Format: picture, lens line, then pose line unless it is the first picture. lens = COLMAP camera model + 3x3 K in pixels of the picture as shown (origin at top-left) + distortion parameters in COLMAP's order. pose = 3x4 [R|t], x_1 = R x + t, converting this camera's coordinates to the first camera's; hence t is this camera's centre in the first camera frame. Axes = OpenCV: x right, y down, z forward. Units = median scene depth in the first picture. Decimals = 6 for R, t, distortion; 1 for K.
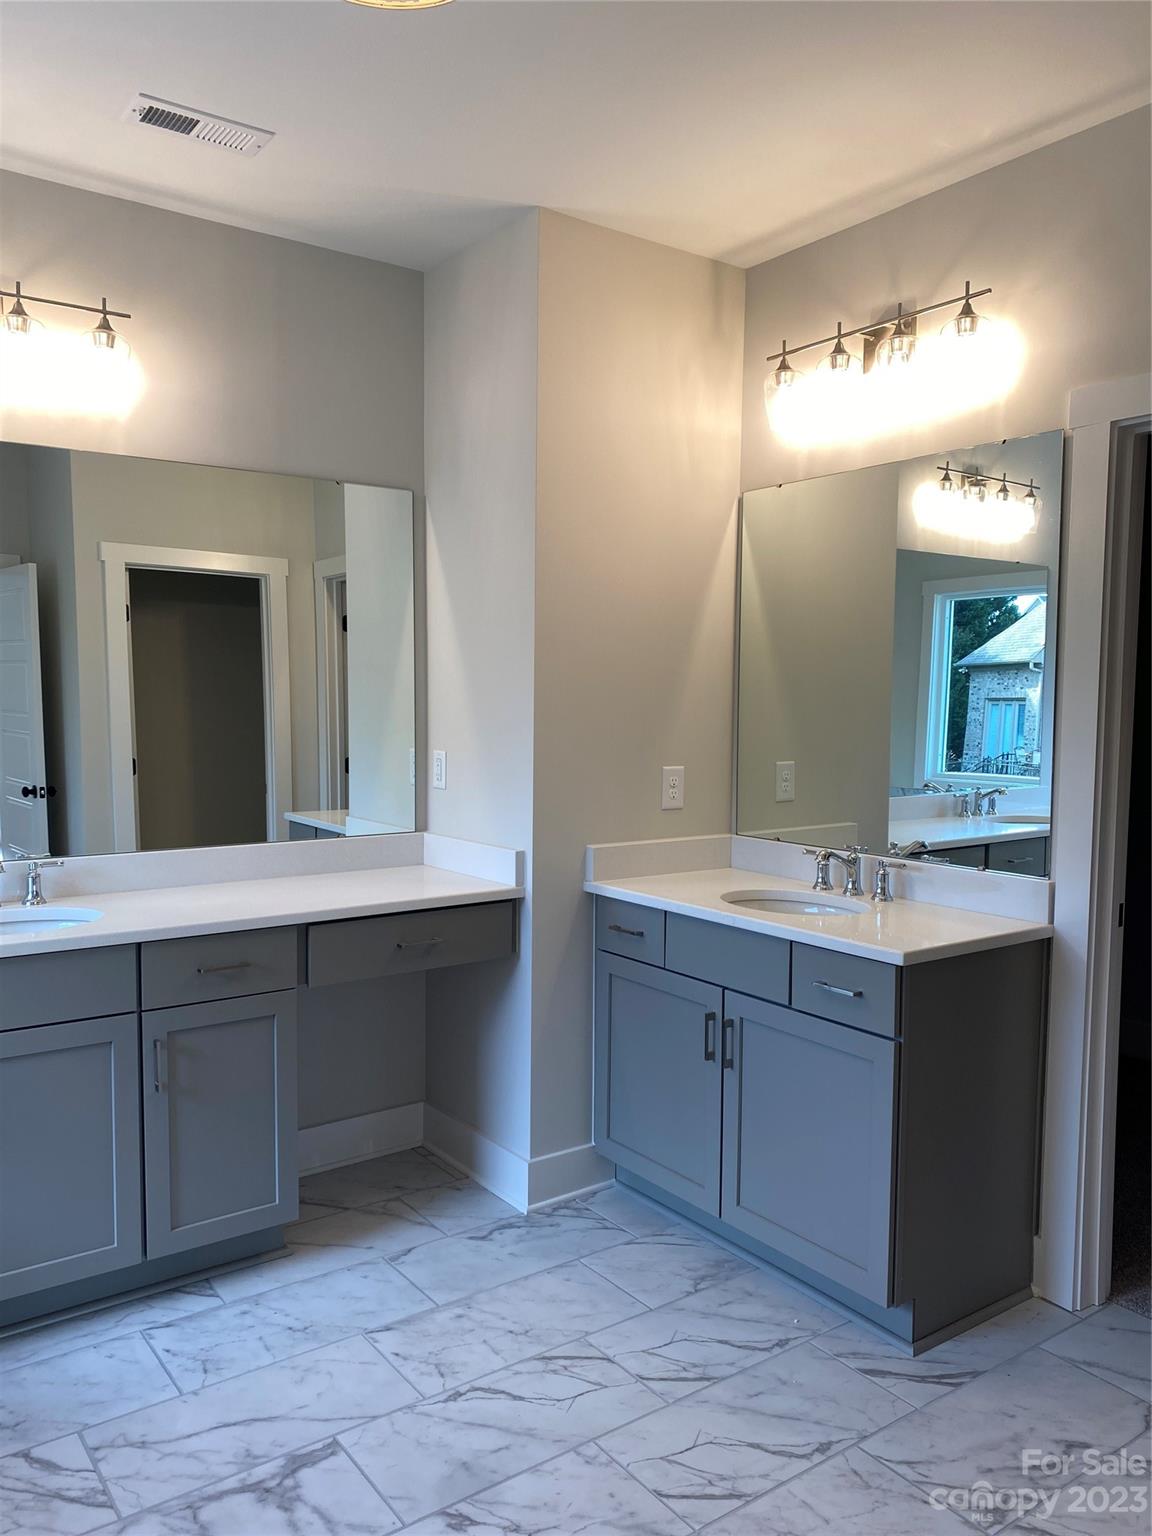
lens RADIAL K [[1177.5, 0, 578.0], [0, 1177.5, 773.5], [0, 0, 1]] dist [0.009053, -0.004051]
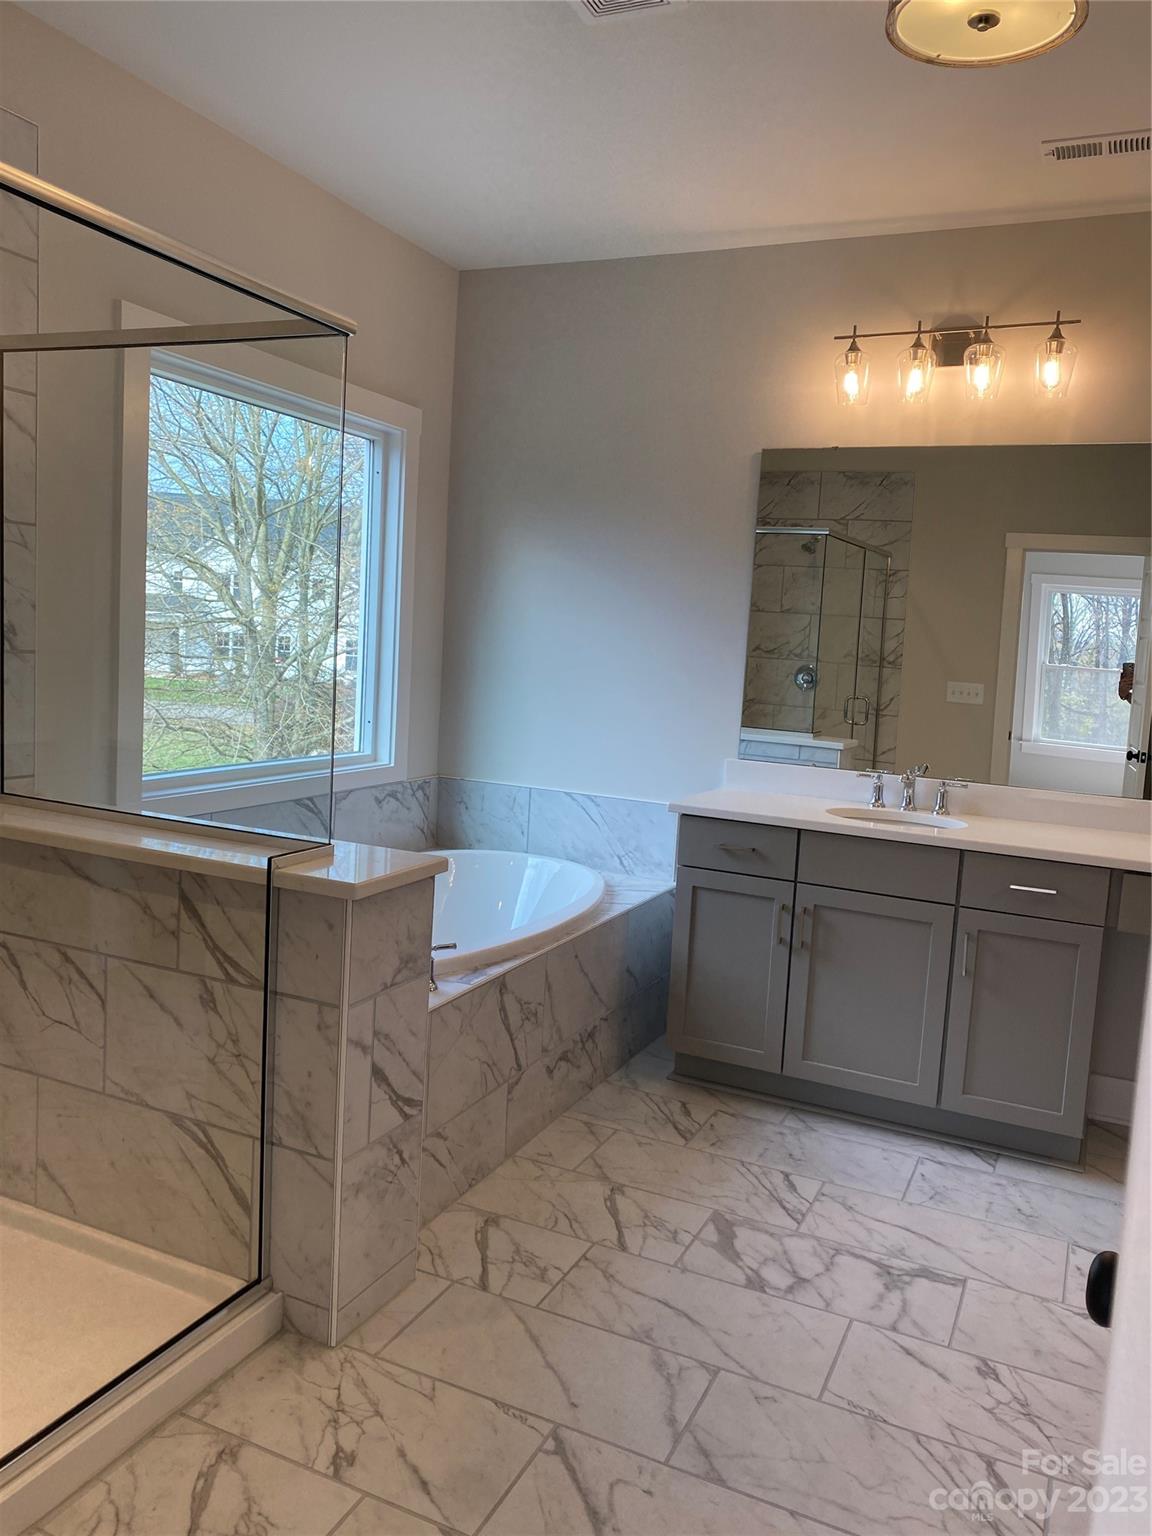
lens RADIAL K [[1177.5, 0, 578.6], [0, 1177.5, 763.6], [0, 0, 1]] dist [0.009053, -0.004051]
pose [[0.482112, 0.116093, -0.868384, 0.560535], [-0.117663, 0.990782, 0.067132, 0.023657], [0.868173, 0.069811, 0.491327, 0.056309]]
